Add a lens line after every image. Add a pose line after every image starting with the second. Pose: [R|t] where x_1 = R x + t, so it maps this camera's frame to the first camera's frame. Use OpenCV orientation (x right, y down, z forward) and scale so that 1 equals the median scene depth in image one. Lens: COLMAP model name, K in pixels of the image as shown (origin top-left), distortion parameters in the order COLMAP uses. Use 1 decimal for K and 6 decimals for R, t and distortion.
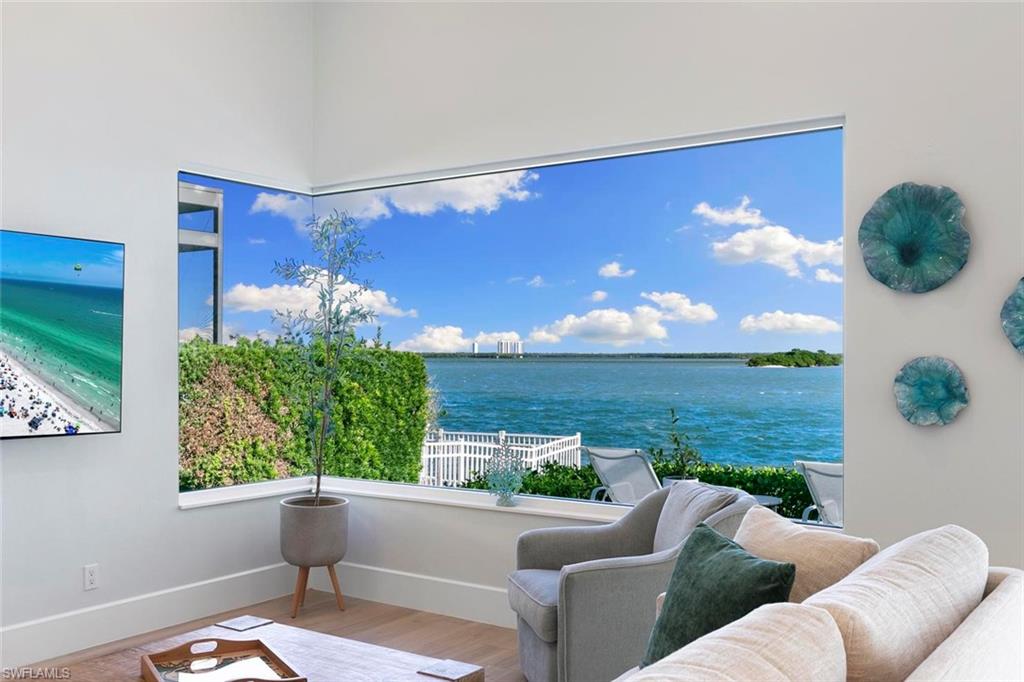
lens RADIAL K [[993.1, 0, 513.9], [0, 993.1, 340.1], [0, 0, 1]] dist [-0.002144, 0.000000]
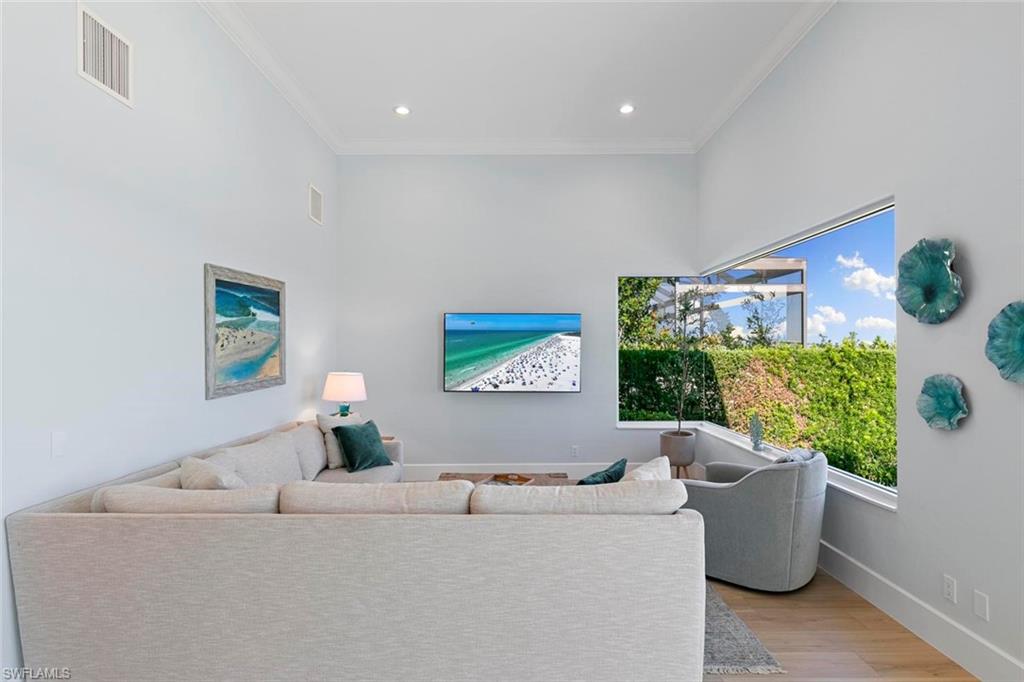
lens RADIAL K [[517.0, 0, 510.0], [0, 517.0, 345.8], [0, 0, 1]] dist [0.008571, -0.003407]
pose [[0.586667, -0.004904, -0.809814, 0.220622], [0.012153, 0.999922, 0.002749, -0.009791], [0.809737, -0.011454, 0.586681, 0.060225]]
